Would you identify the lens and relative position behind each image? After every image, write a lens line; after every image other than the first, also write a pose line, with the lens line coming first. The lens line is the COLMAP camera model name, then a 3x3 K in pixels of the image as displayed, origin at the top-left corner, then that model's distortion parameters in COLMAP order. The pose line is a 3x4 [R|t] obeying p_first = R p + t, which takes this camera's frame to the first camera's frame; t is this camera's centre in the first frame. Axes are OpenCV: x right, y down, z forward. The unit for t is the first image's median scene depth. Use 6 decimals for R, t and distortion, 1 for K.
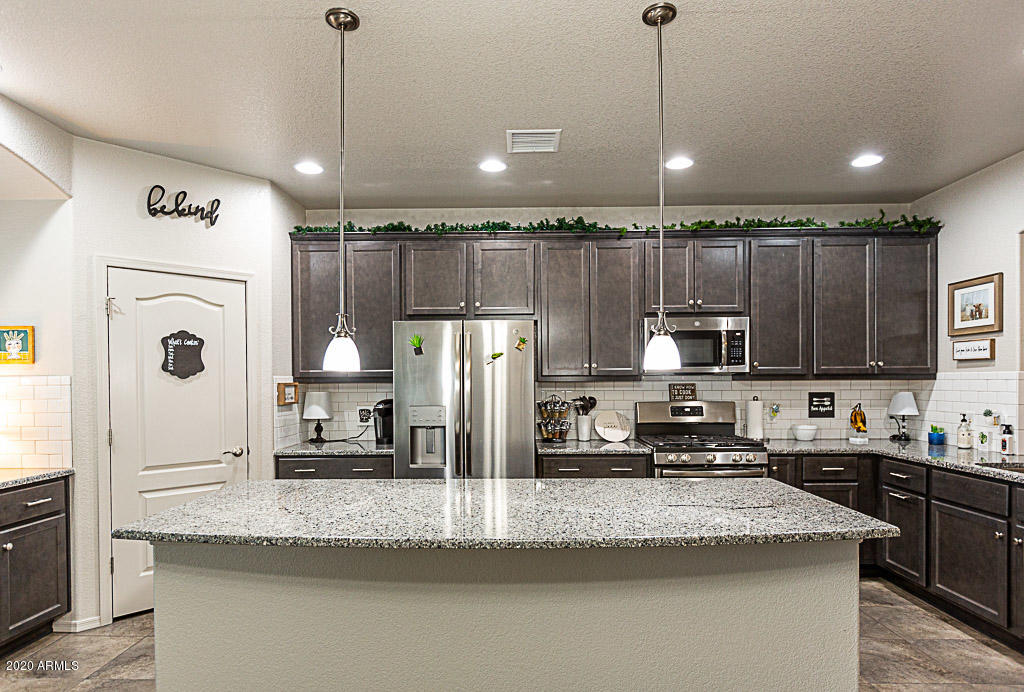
lens RADIAL K [[597.3, 0, 513.6], [0, 597.3, 385.9], [0, 0, 1]] dist [0.001570, 0.000244]
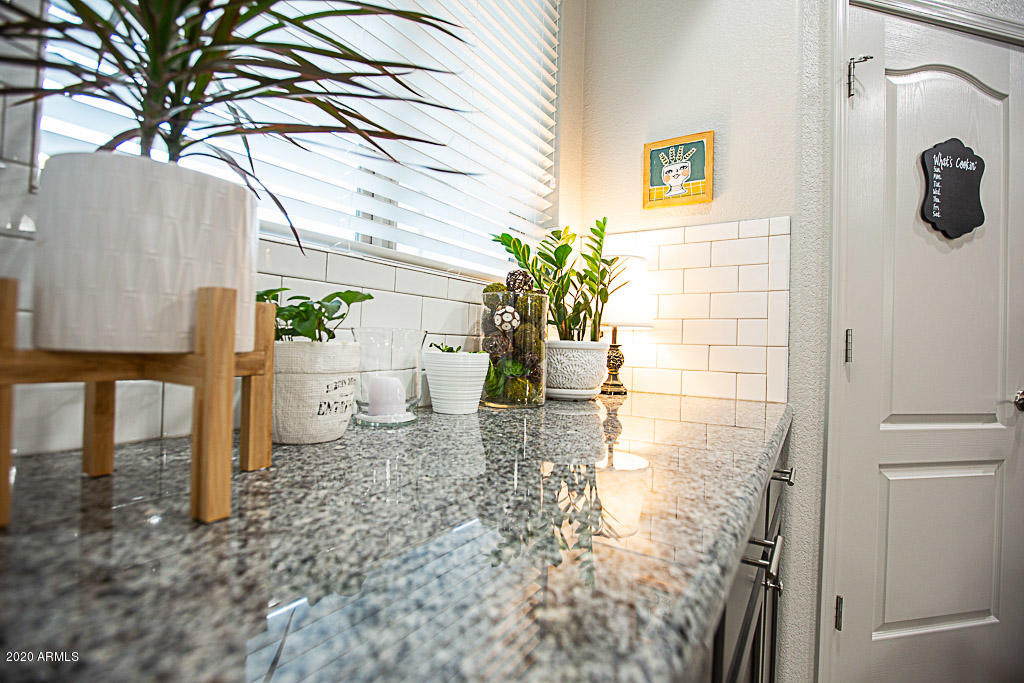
lens RADIAL K [[468.2, 0, 512.2], [0, 468.2, 339.0], [0, 0, 1]] dist [-0.003941, -0.000228]
pose [[0.842044, 0.025297, -0.538815, -0.671473], [-0.040077, 0.999073, -0.015724, 0.092432], [0.537917, 0.034834, 0.842278, 0.514934]]
